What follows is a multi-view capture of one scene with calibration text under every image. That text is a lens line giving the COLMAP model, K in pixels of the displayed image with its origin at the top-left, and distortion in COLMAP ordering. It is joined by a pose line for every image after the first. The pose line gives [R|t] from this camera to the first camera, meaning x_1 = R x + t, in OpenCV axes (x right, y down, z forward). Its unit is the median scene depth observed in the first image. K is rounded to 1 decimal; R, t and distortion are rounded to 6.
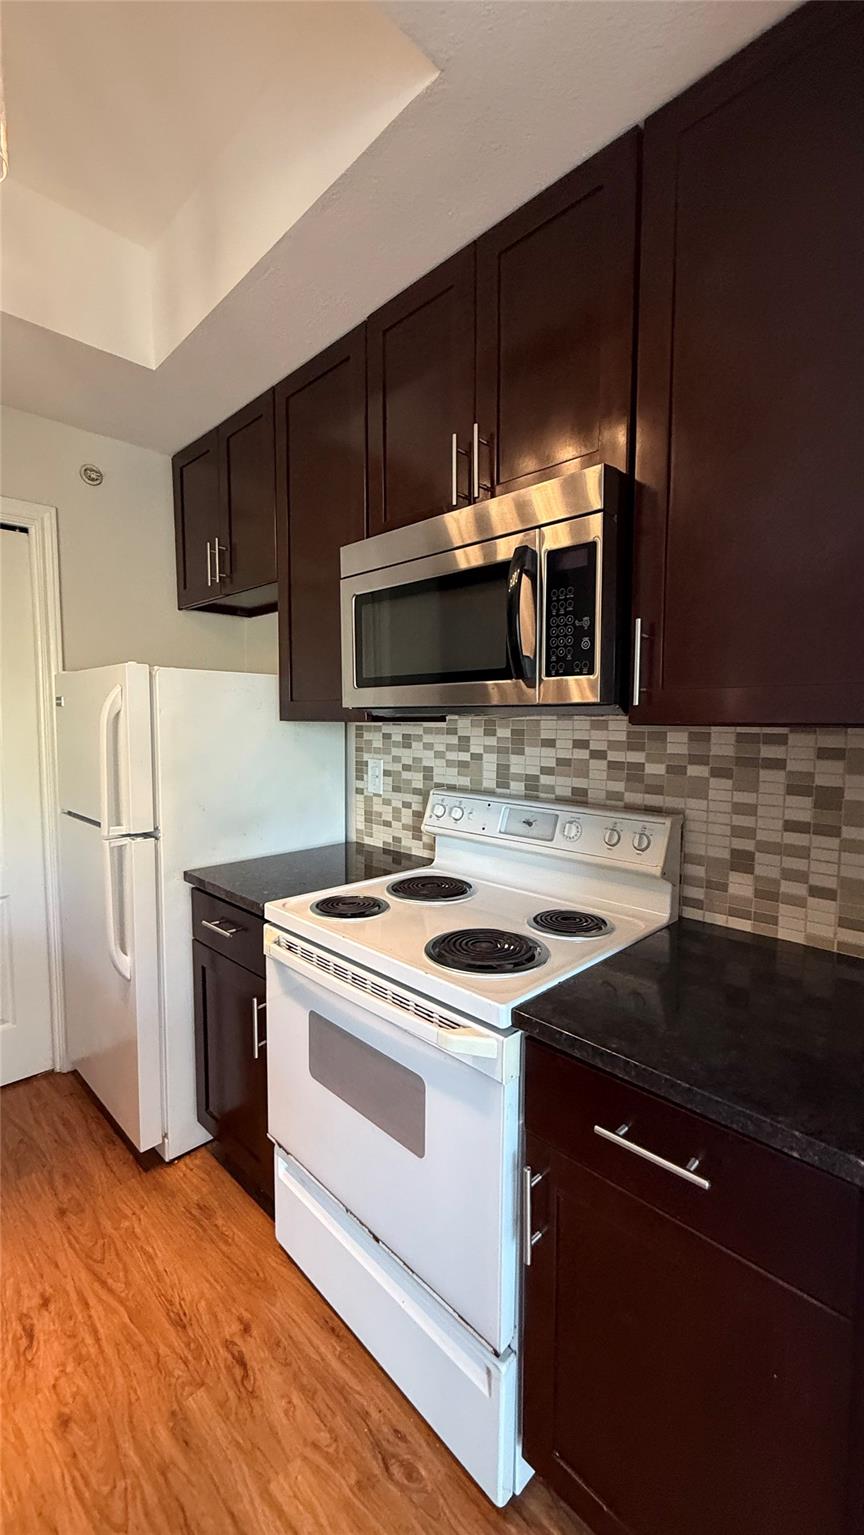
lens RADIAL K [[611.8, 0, 435.0], [0, 611.8, 765.7], [0, 0, 1]] dist [-0.002875, 0.000369]
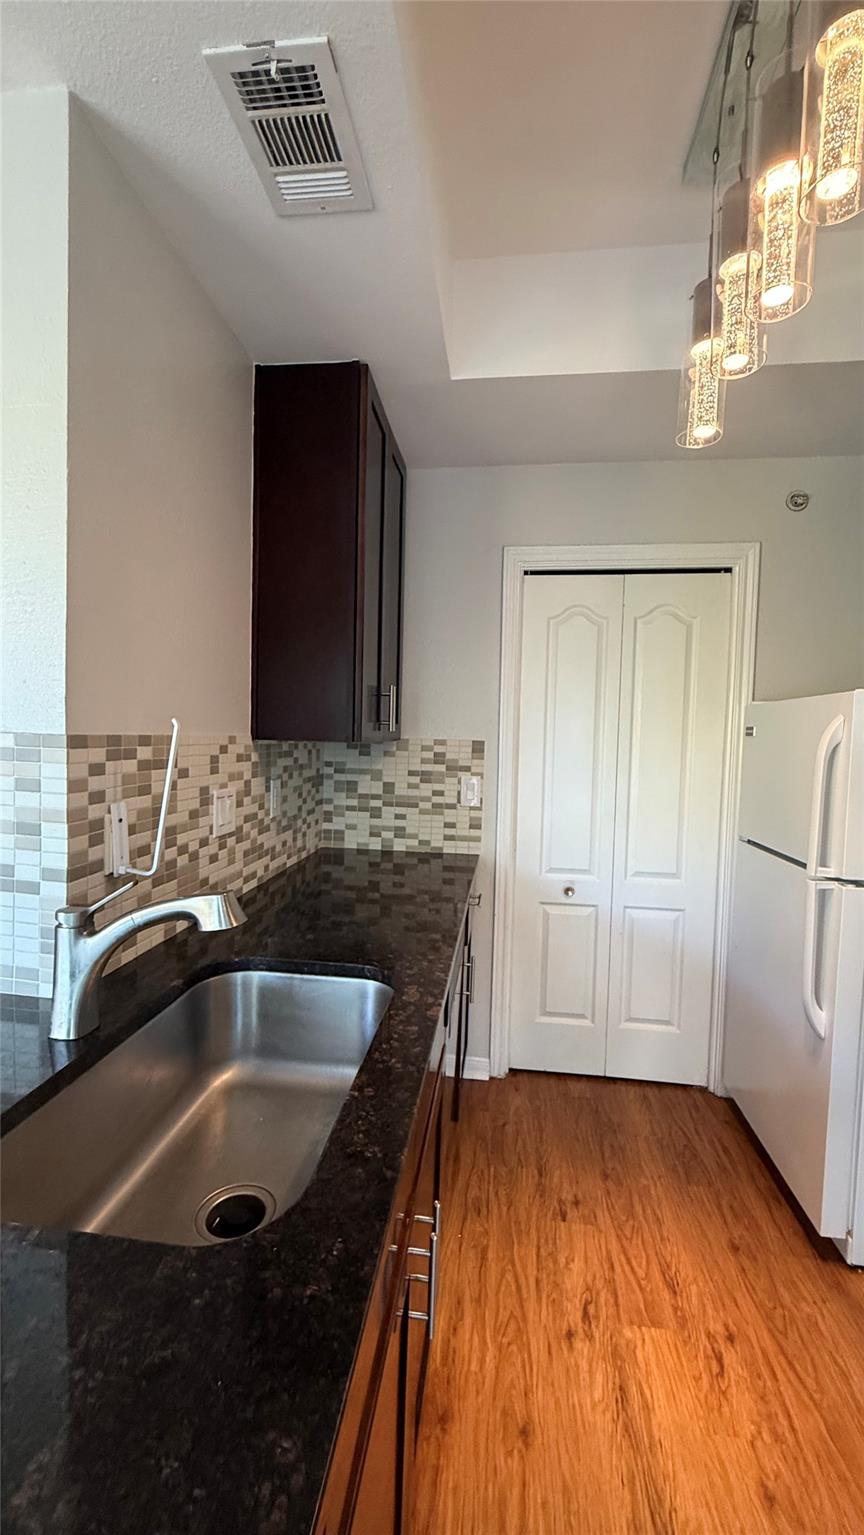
lens RADIAL K [[611.8, 0, 435.0], [0, 611.8, 765.7], [0, 0, 1]] dist [-0.002875, 0.000369]
pose [[0.612364, 0.050615, -0.788954, -0.151037], [-0.083870, 0.996476, -0.001169, -0.003486], [0.786115, 0.066885, 0.614451, -0.037045]]
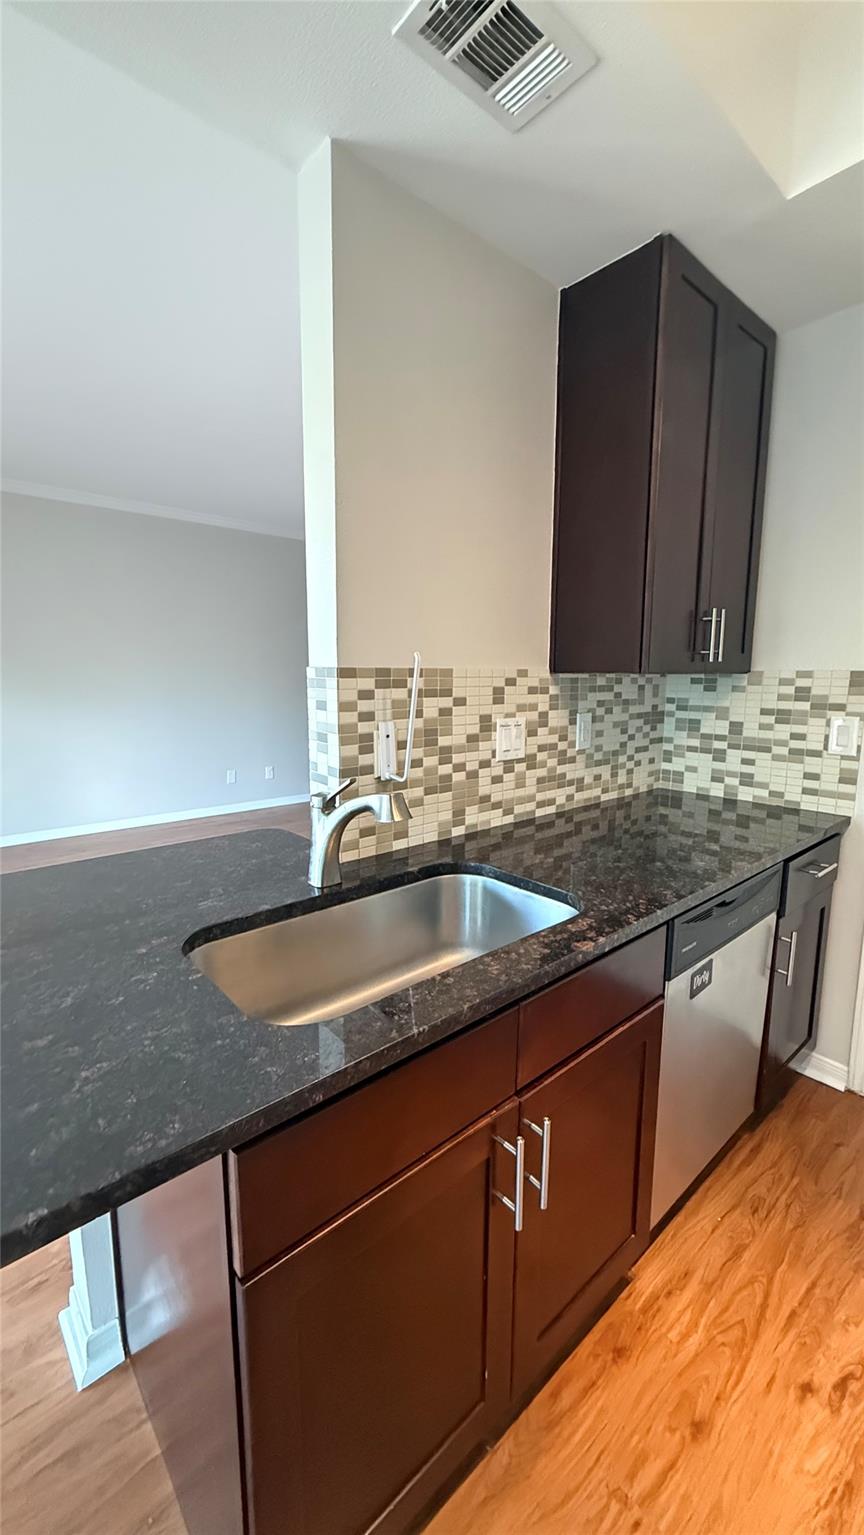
lens RADIAL K [[611.8, 0, 435.0], [0, 611.8, 765.7], [0, 0, 1]] dist [-0.002875, 0.000369]
pose [[-0.069936, 0.145748, -0.986847, -0.059349], [-0.079906, 0.985272, 0.151178, -0.008241], [0.994346, 0.089428, -0.057260, 0.206297]]
